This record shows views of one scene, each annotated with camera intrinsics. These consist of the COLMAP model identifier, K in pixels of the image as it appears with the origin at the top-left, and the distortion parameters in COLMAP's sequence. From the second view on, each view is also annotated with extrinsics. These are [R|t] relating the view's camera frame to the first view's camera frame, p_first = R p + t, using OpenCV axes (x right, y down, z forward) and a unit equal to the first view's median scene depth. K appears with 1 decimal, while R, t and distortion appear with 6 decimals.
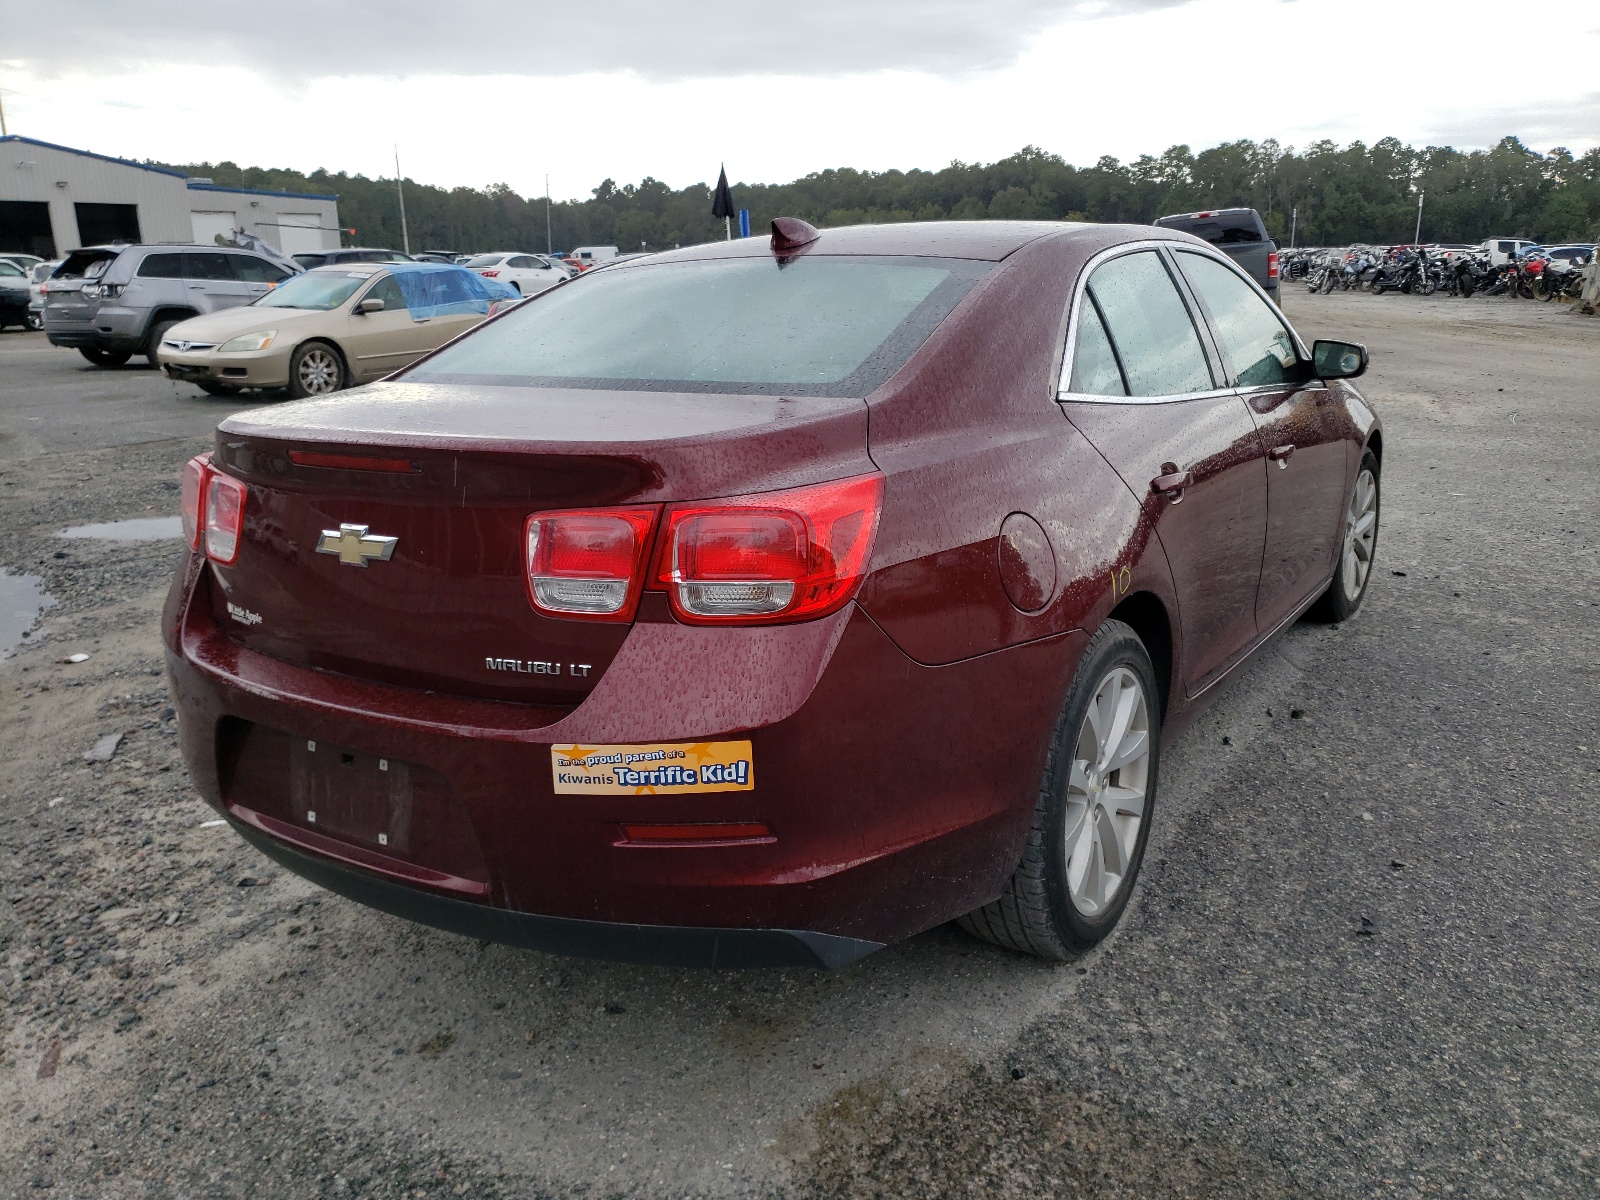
lens RADIAL K [[1200.1, 0, 800.0], [0, 1200.1, 600.0], [0, 0, 1]] dist [-0.001991, -0.003990]
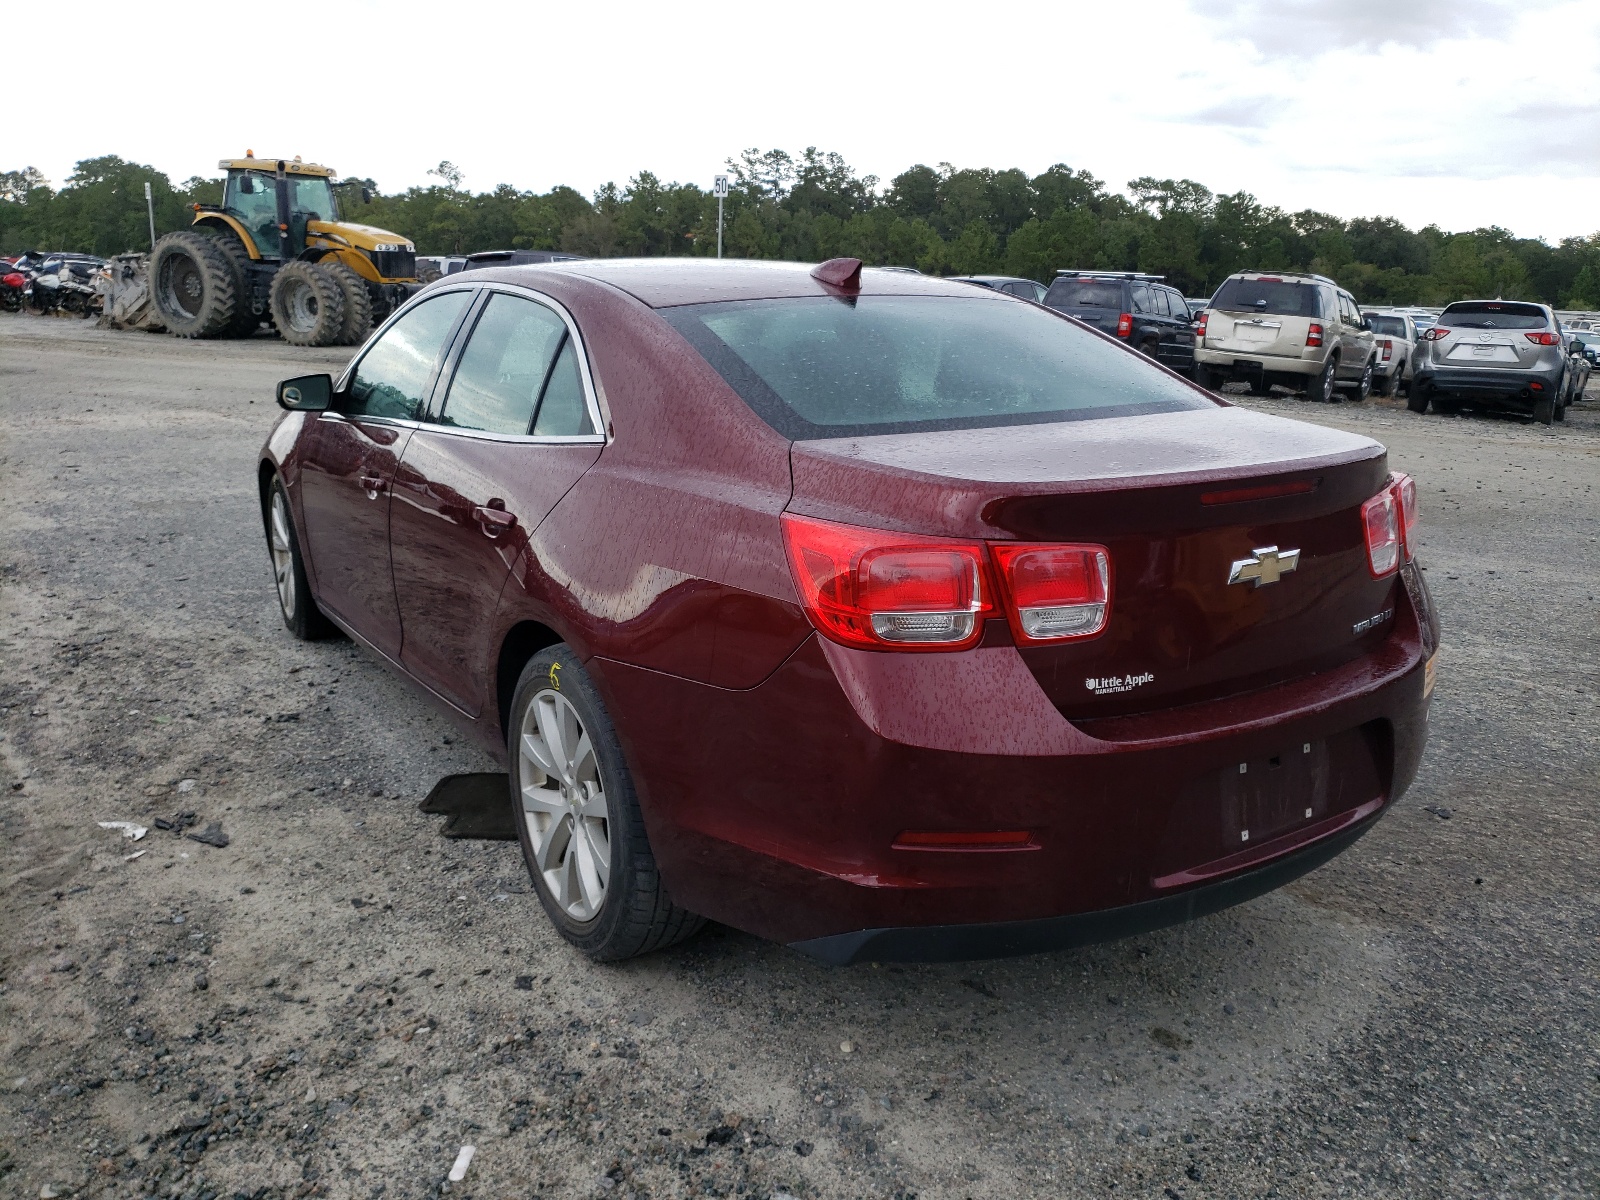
lens RADIAL K [[1200.1, 0, 800.0], [0, 1200.1, 600.0], [0, 0, 1]] dist [-0.001991, -0.003990]
pose [[0.428731, -0.192482, 0.882689, -1.317101], [0.202039, 0.972722, 0.113983, -0.195607], [-0.880551, 0.129470, 0.455925, 0.758586]]
